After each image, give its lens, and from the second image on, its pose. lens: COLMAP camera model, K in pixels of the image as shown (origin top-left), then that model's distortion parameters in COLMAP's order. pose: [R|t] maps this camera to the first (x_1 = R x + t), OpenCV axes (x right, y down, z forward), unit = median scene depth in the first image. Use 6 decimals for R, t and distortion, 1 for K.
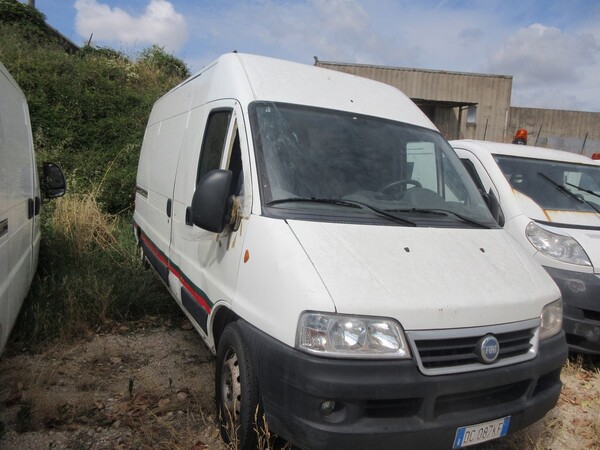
lens RADIAL K [[443.8, 0, 308.3], [0, 443.8, 225.8], [0, 0, 1]] dist [0.001325, -0.002241]
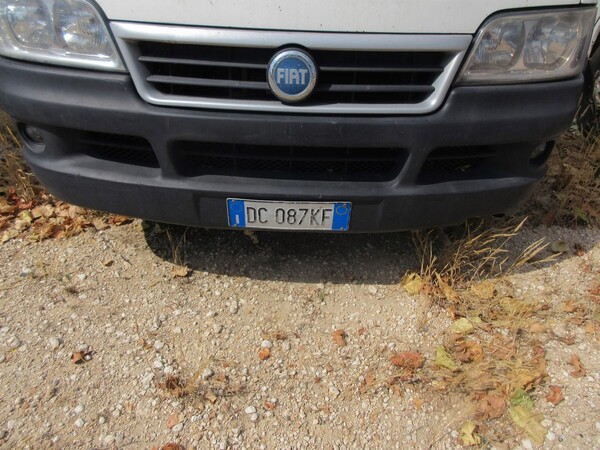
lens RADIAL K [[446.2, 0, 309.0], [0, 446.2, 226.3], [0, 0, 1]] dist [0.001098, 0.003985]
pose [[0.893331, 0.202934, -0.400970, 0.329345], [-0.003607, 0.895446, 0.445155, 0.097258], [0.449384, -0.396225, 0.800662, 0.246551]]
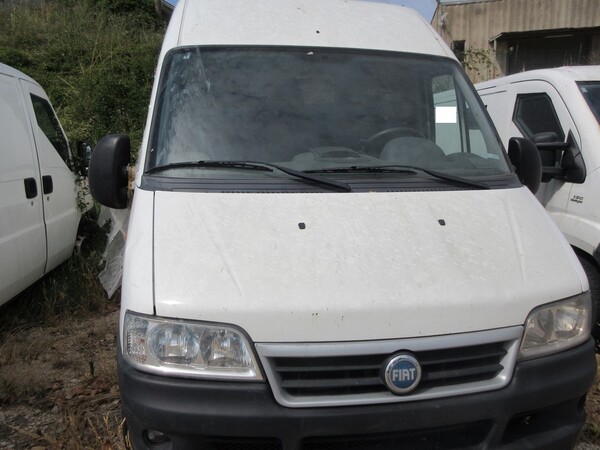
lens RADIAL K [[445.4, 0, 306.8], [0, 445.4, 225.5], [0, 0, 1]] dist [0.006525, -0.003132]
pose [[0.949944, -0.018425, -0.311875, 0.235259], [0.042895, 0.996498, 0.071782, 0.000903], [0.309460, -0.081567, 0.947408, 0.164525]]
